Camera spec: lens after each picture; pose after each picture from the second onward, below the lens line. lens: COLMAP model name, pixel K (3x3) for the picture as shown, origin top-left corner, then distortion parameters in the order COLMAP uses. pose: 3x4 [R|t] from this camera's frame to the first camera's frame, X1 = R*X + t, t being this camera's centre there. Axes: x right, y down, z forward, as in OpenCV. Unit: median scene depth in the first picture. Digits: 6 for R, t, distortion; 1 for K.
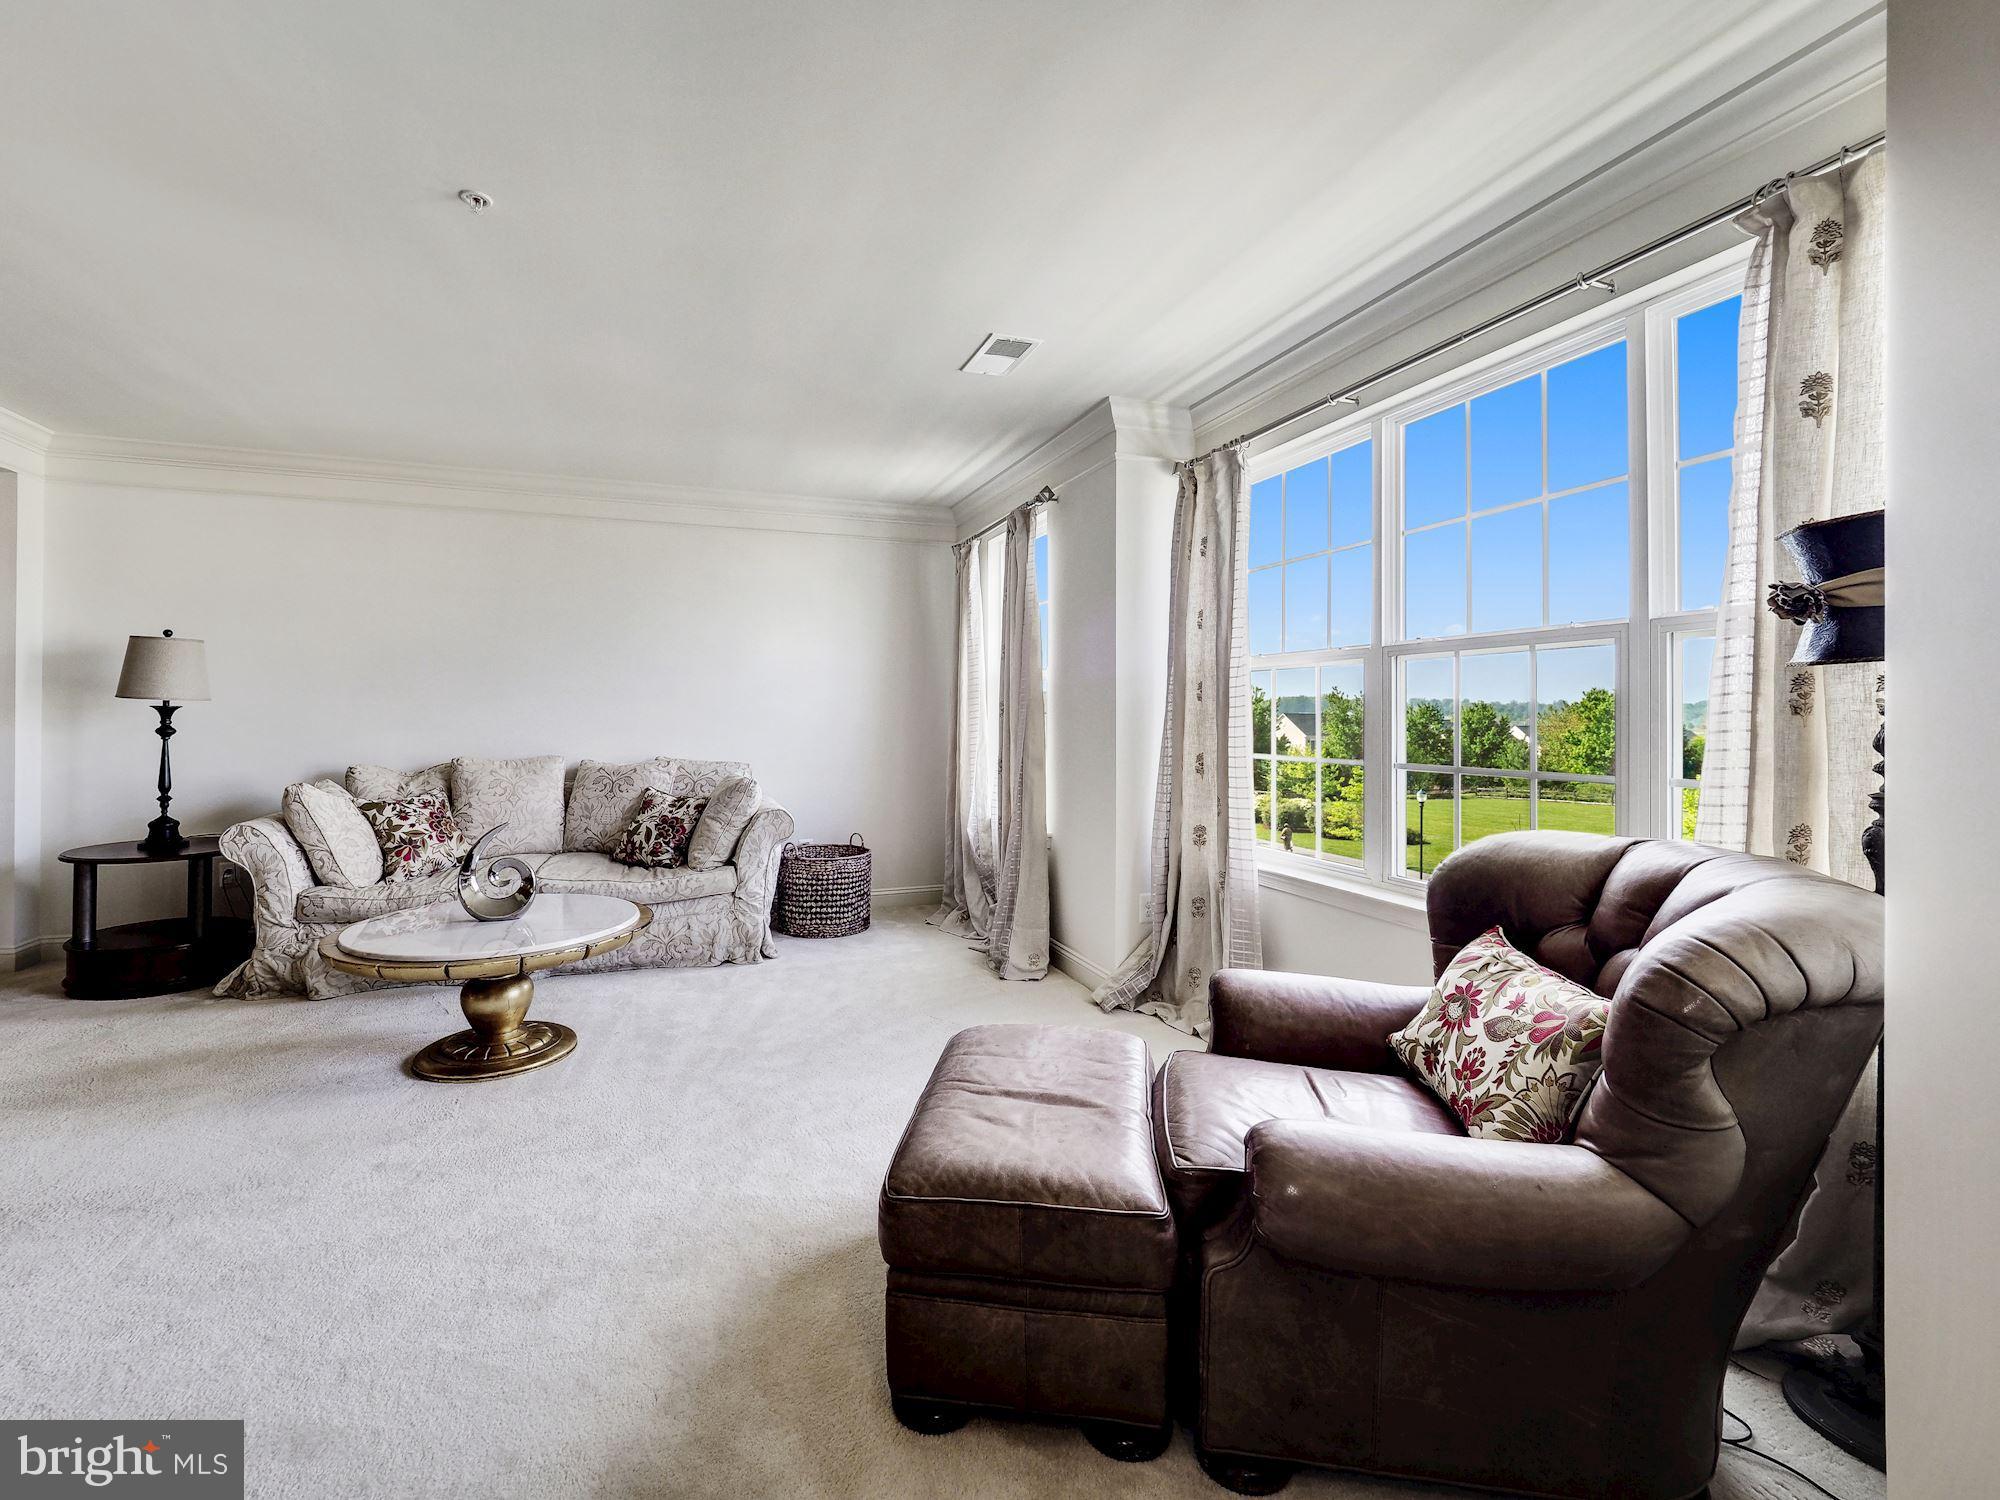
lens RADIAL K [[882.0, 0, 967.2], [0, 882.0, 712.5], [0, 0, 1]] dist [-0.003071, -0.000445]
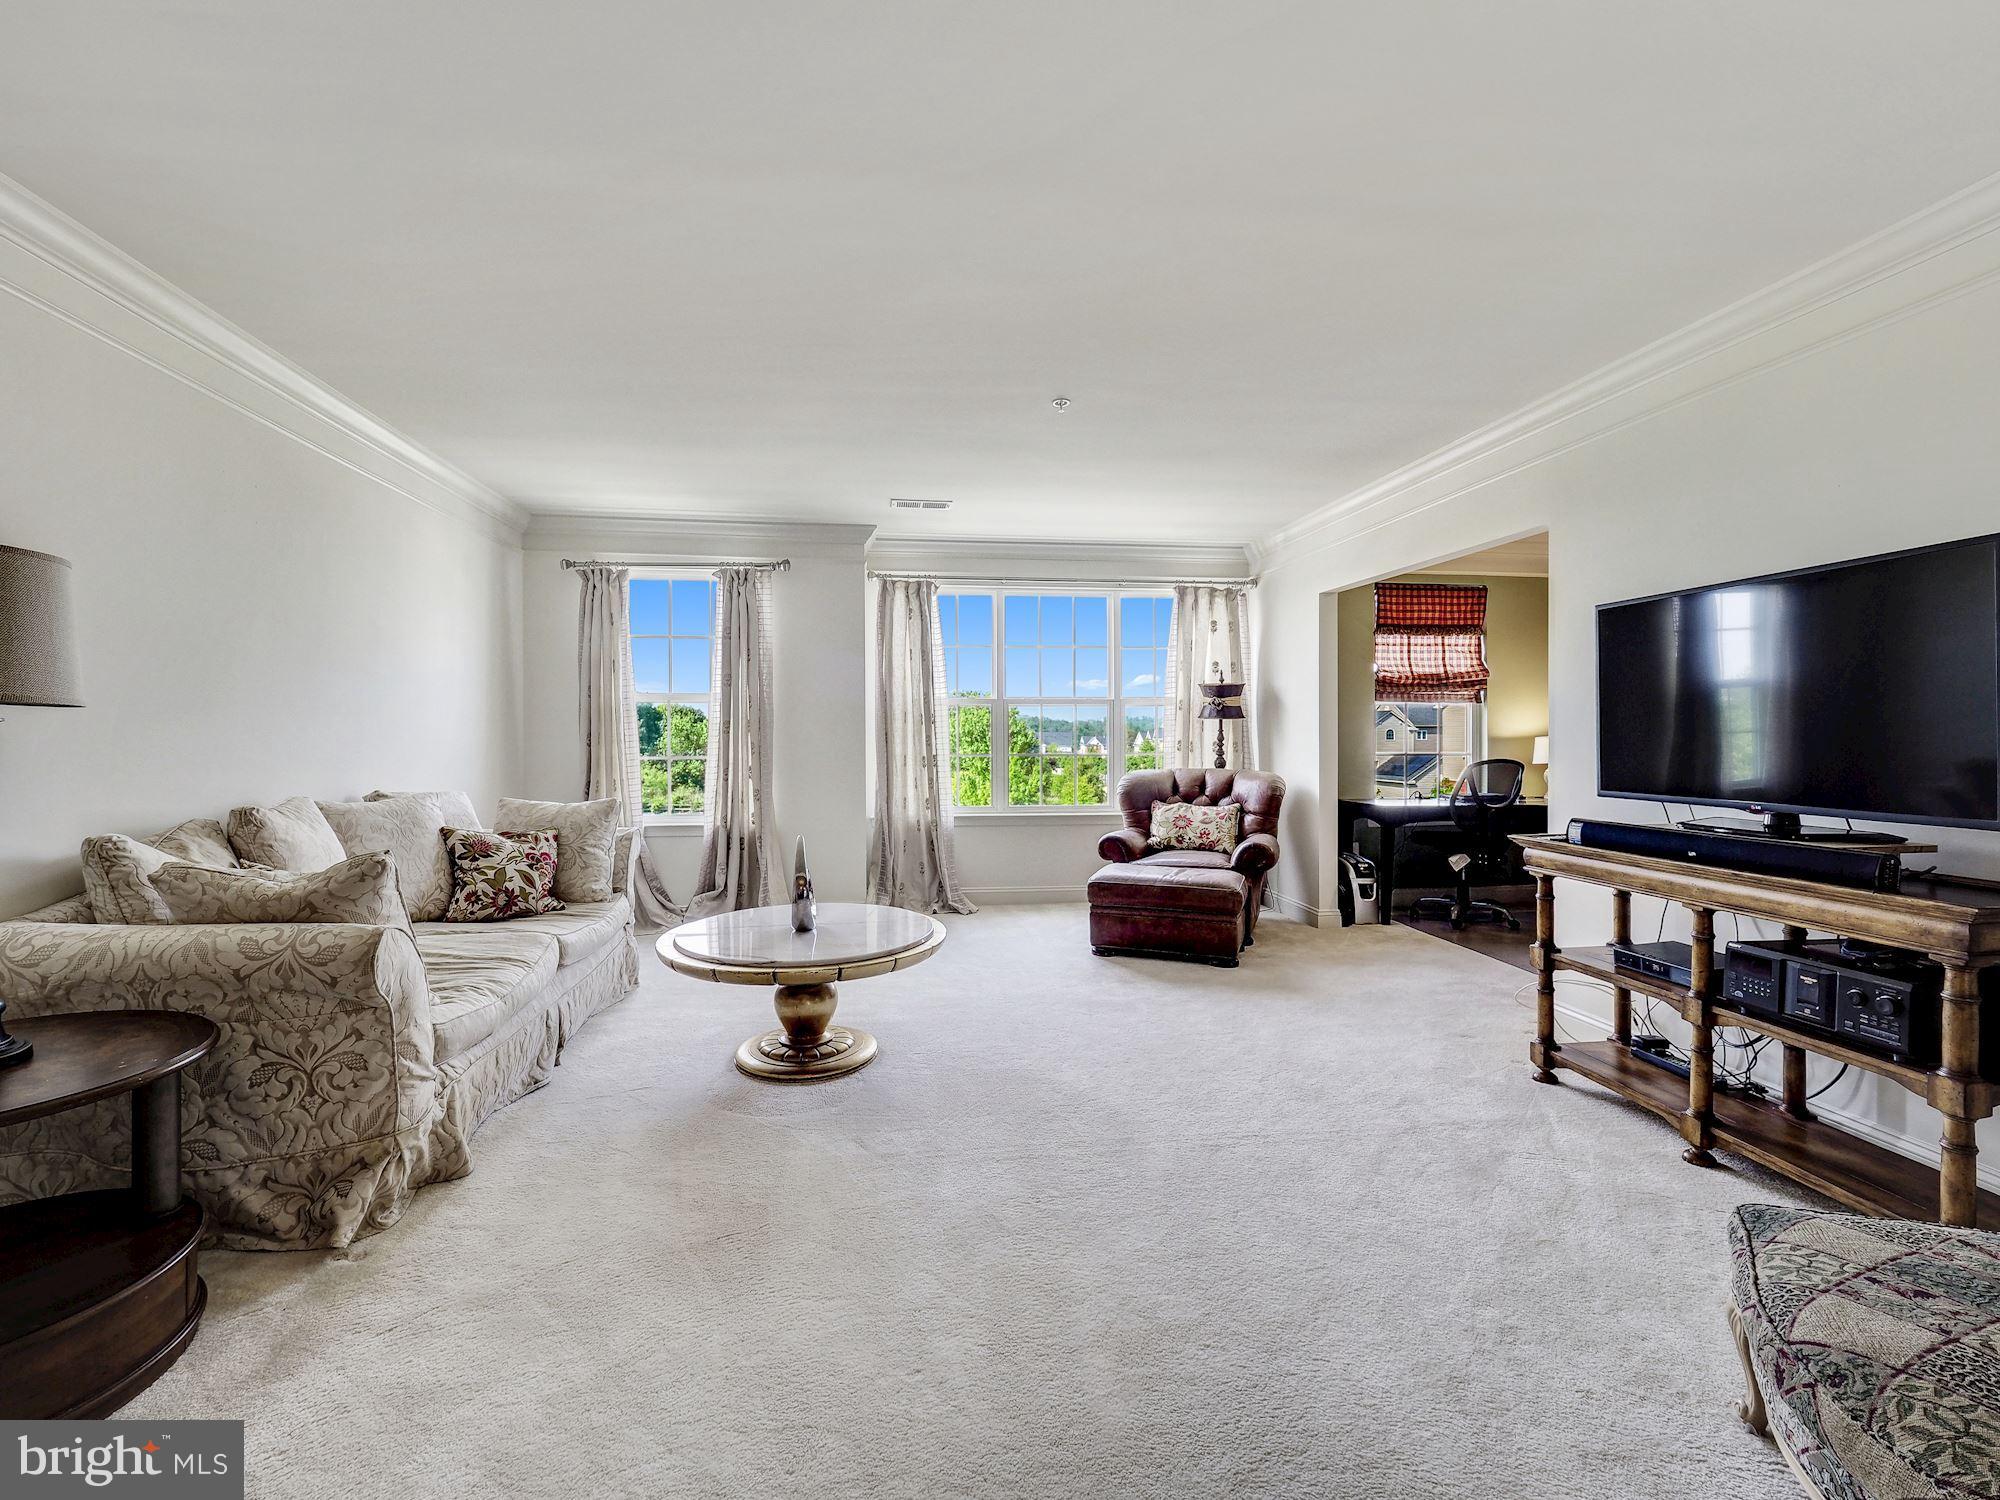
lens RADIAL K [[884.0, 0, 1000.0], [0, 884.0, 750.0], [0, 0, 1]] dist [-0.002985, -0.000846]
pose [[0.191675, -0.024019, 0.981165, -1.193760], [-0.003138, 0.999680, 0.025085, -0.004141], [-0.981453, -0.007887, 0.191538, 0.443826]]
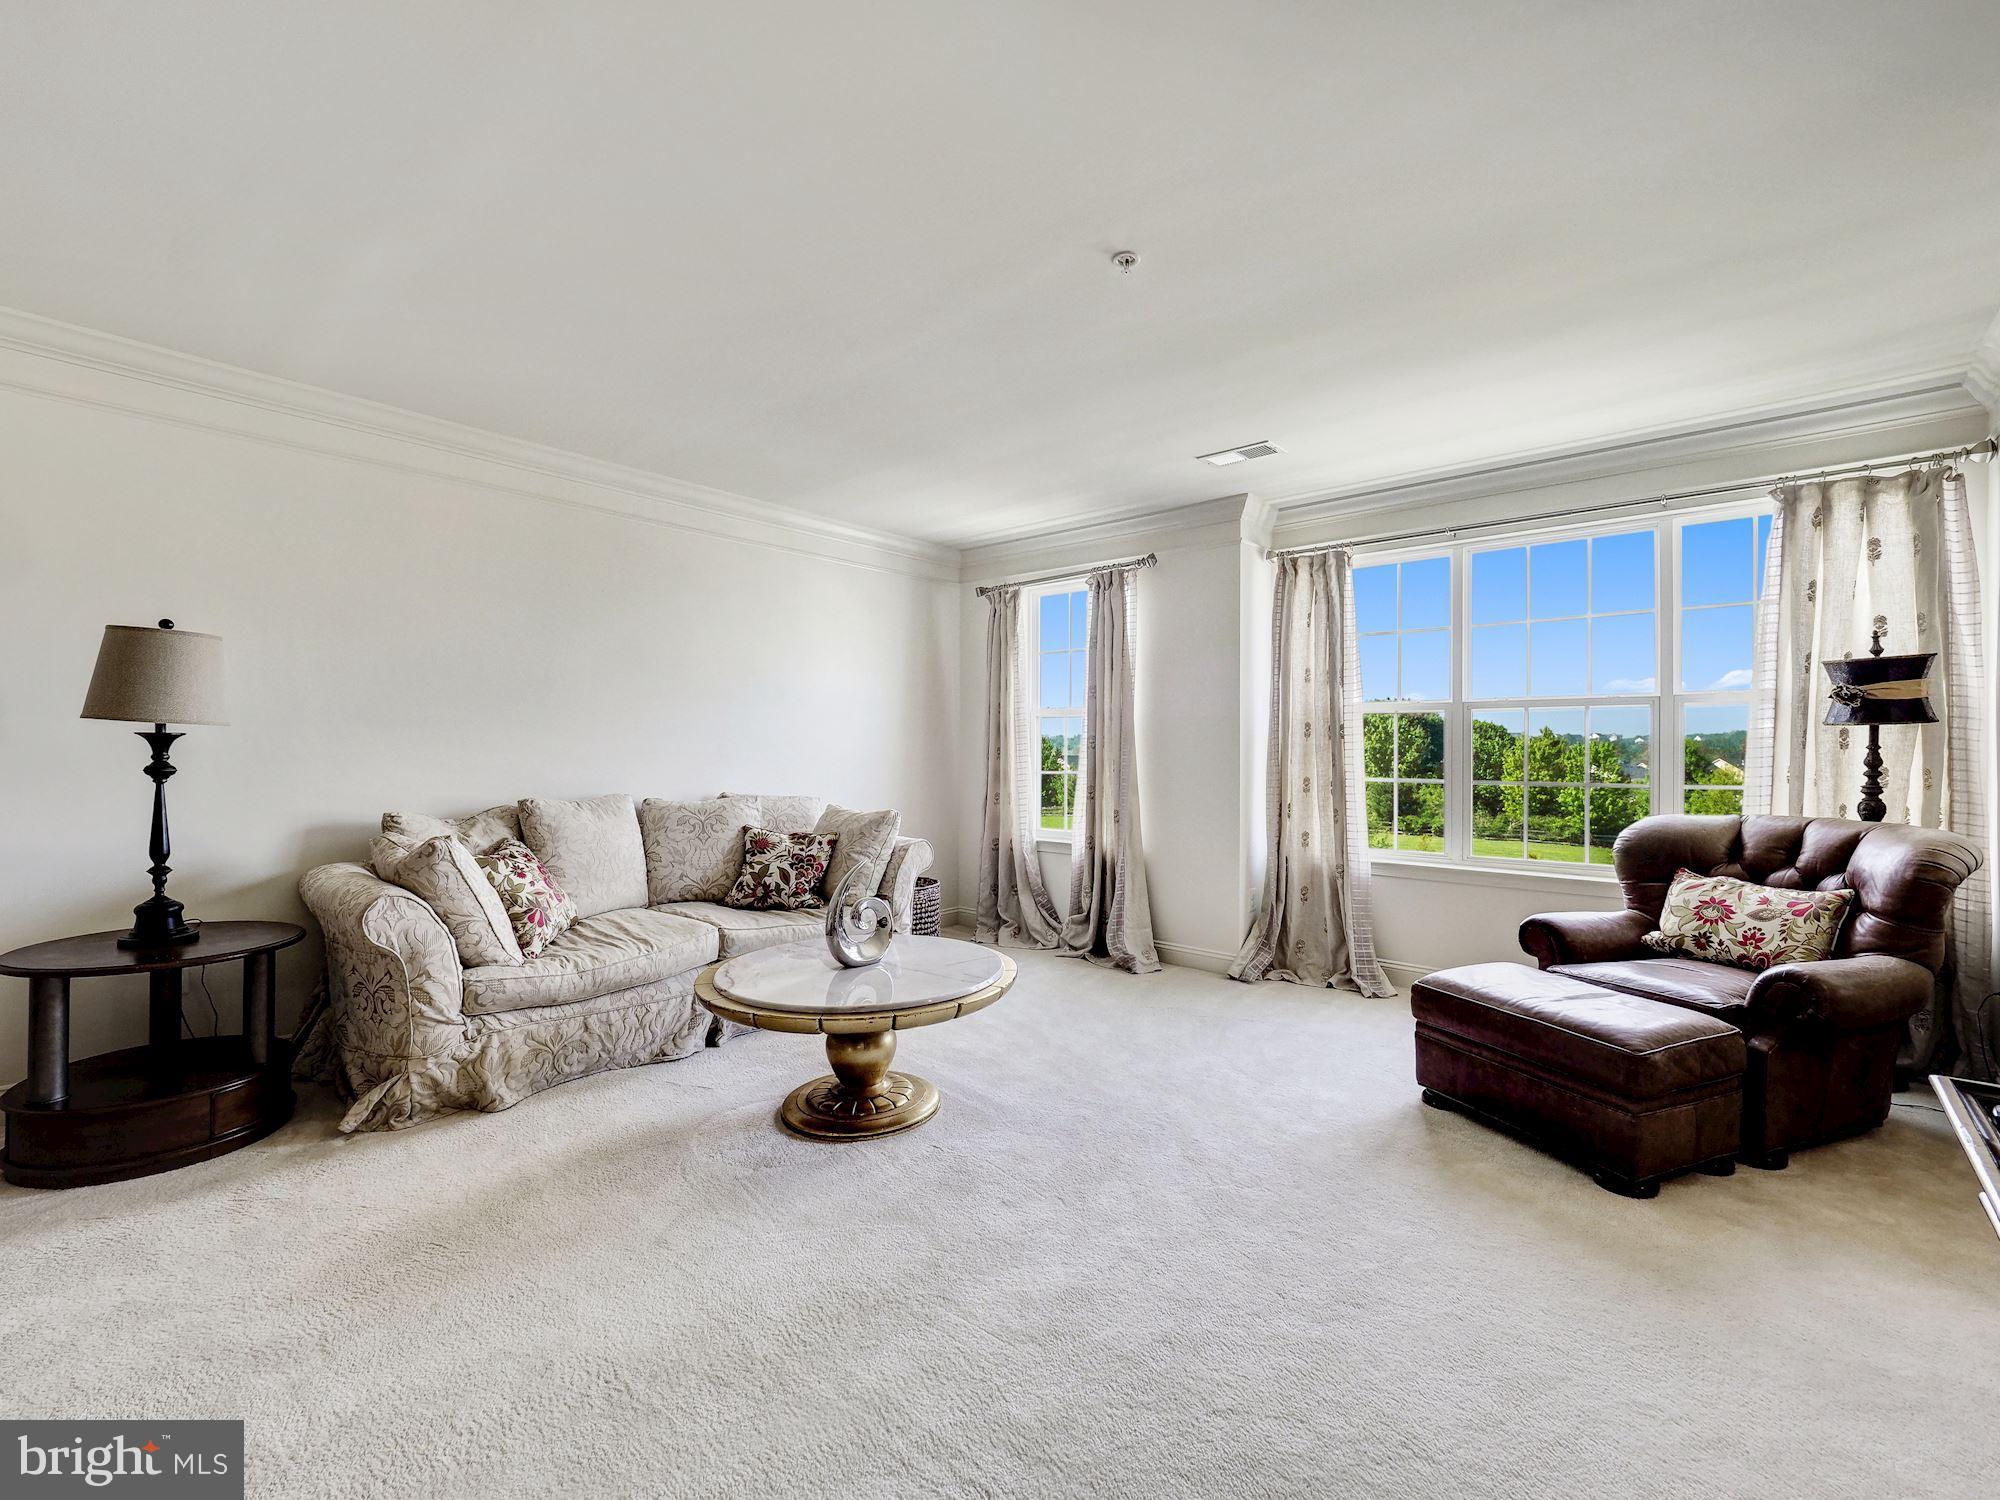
lens RADIAL K [[884.0, 0, 1000.0], [0, 884.0, 750.0], [0, 0, 1]] dist [-0.002985, -0.000846]
pose [[0.857042, -0.000927, 0.515246, -0.709882], [-0.002917, 0.999974, 0.006651, -0.000675], [-0.515239, -0.007203, 0.857016, 0.092020]]
